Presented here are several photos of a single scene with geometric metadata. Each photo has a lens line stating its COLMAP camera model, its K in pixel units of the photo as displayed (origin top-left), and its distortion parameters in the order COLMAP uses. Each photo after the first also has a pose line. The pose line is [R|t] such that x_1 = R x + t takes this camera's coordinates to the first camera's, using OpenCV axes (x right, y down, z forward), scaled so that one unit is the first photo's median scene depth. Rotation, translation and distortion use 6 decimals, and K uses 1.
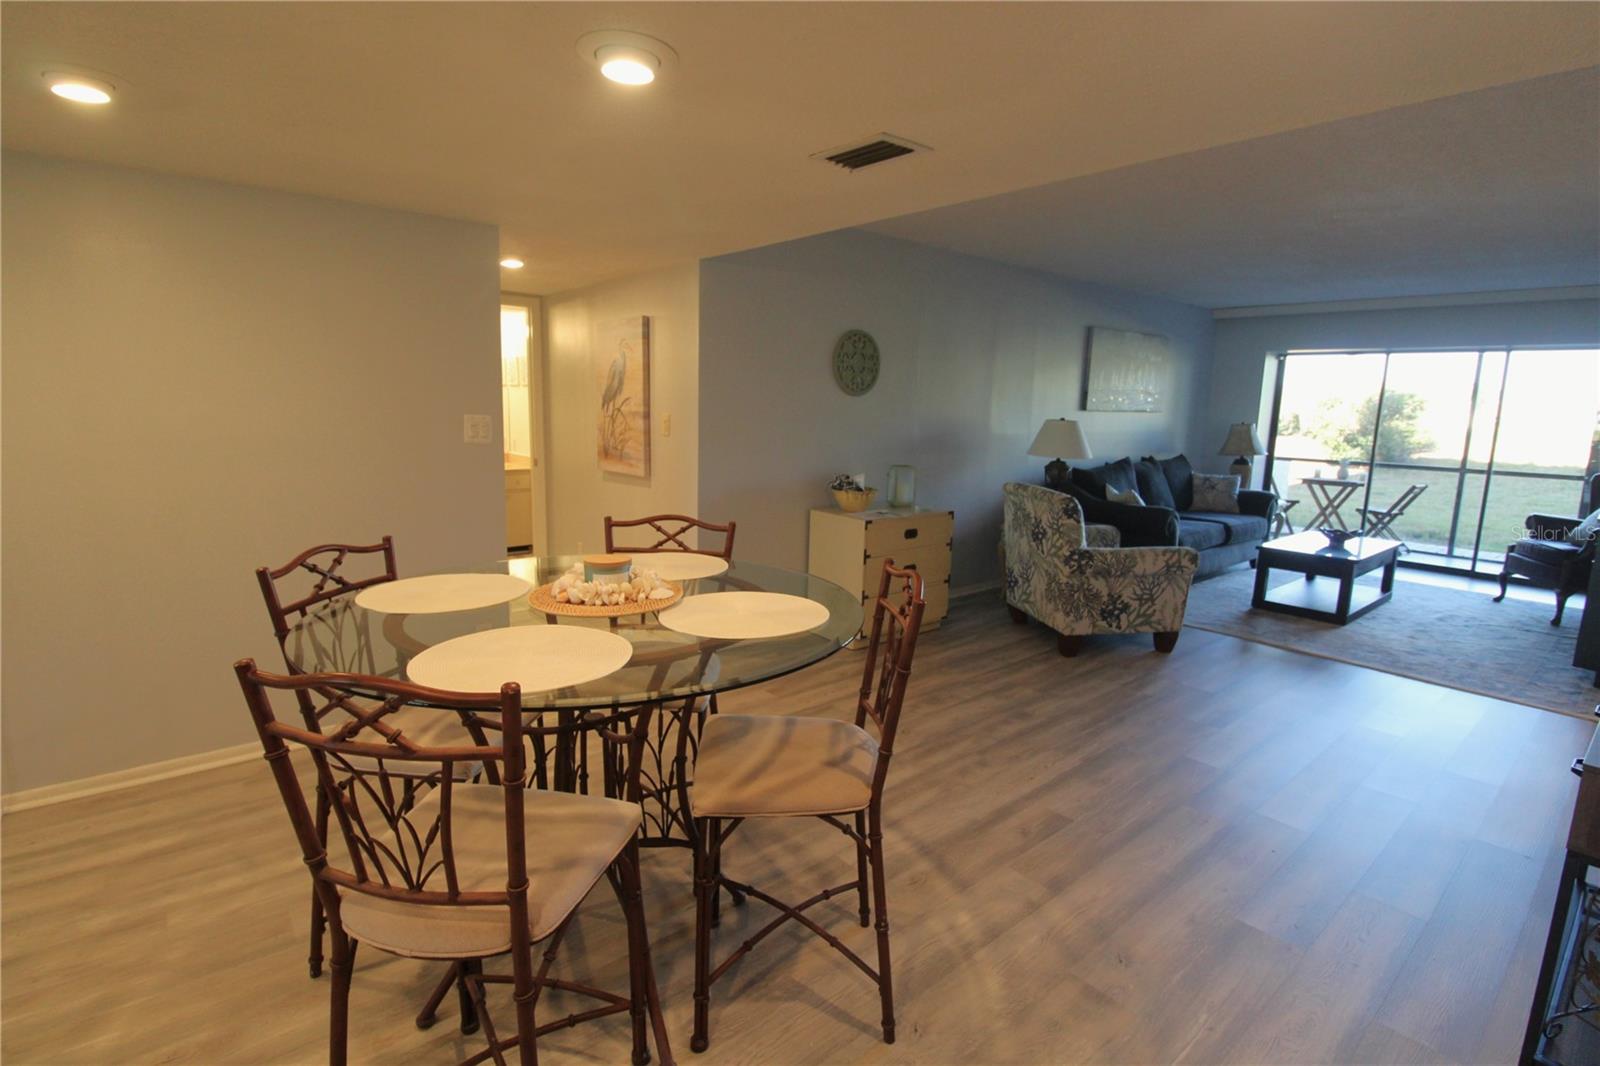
lens RADIAL K [[777.0, 0, 800.0], [0, 777.0, 533.0], [0, 0, 1]] dist [-0.026292, -0.000236]
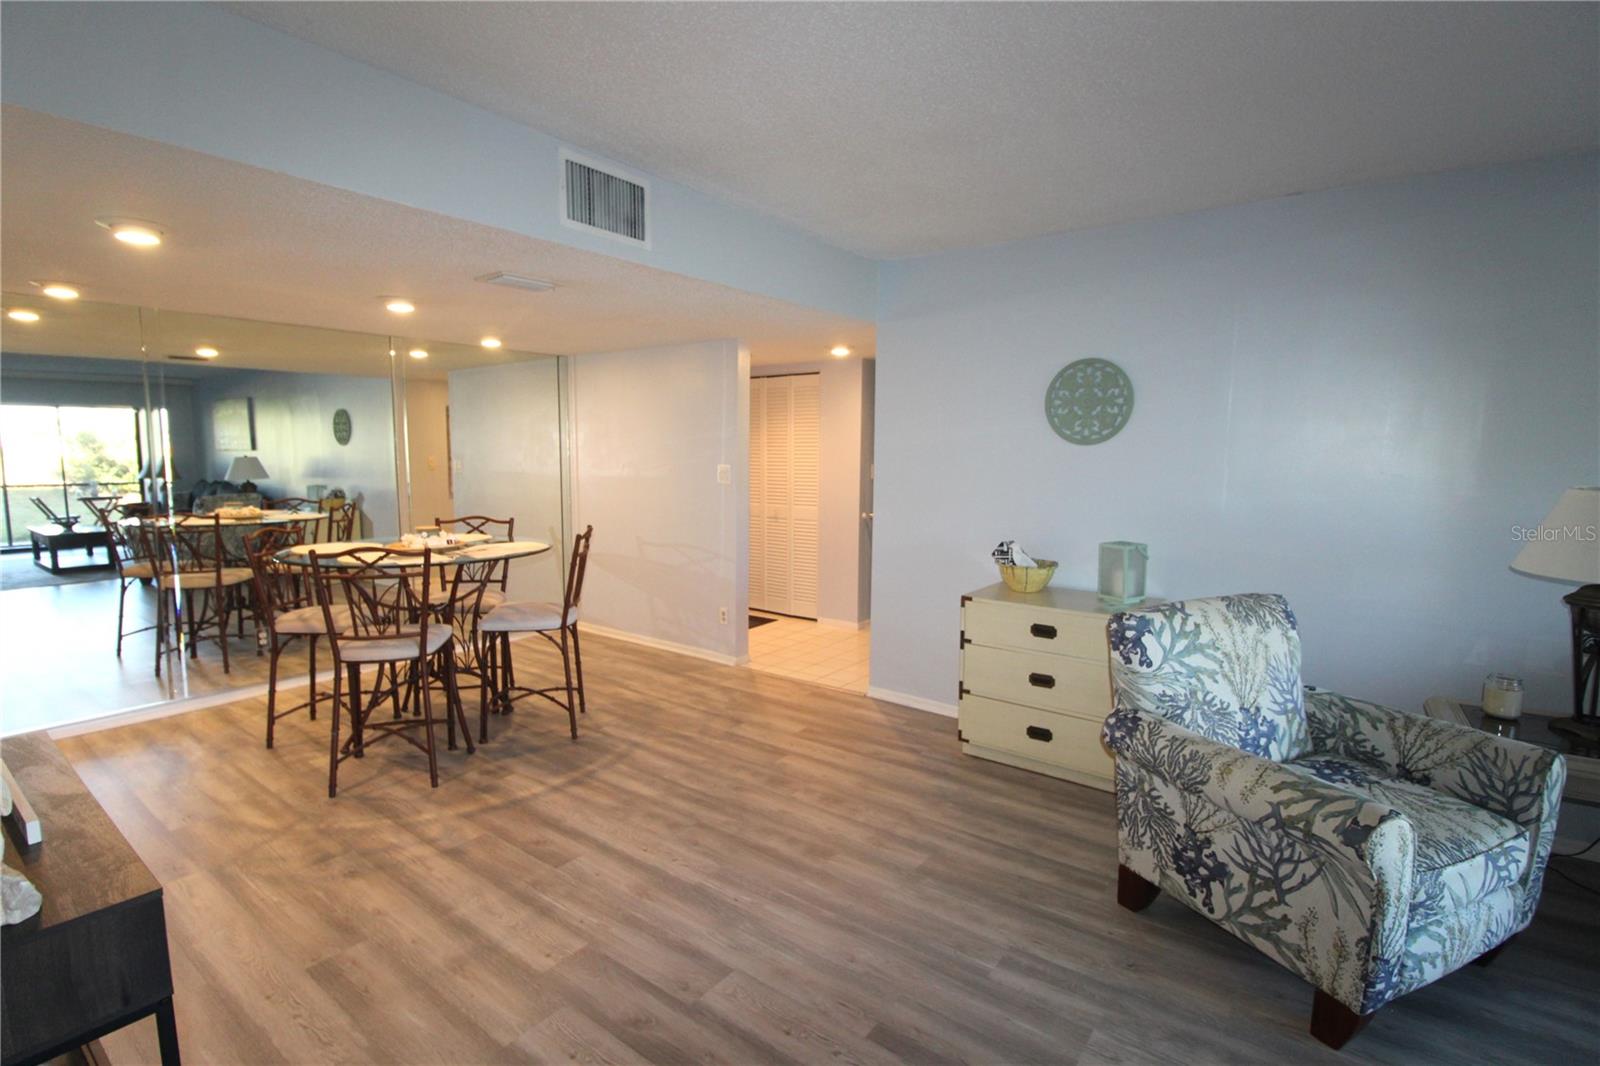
lens RADIAL K [[777.0, 0, 800.0], [0, 777.0, 533.0], [0, 0, 1]] dist [-0.026292, -0.000236]
pose [[0.207118, 0.079889, -0.975049, 0.823089], [-0.166334, 0.985025, 0.045375, -0.088722], [0.964072, 0.152786, 0.217304, 0.625363]]
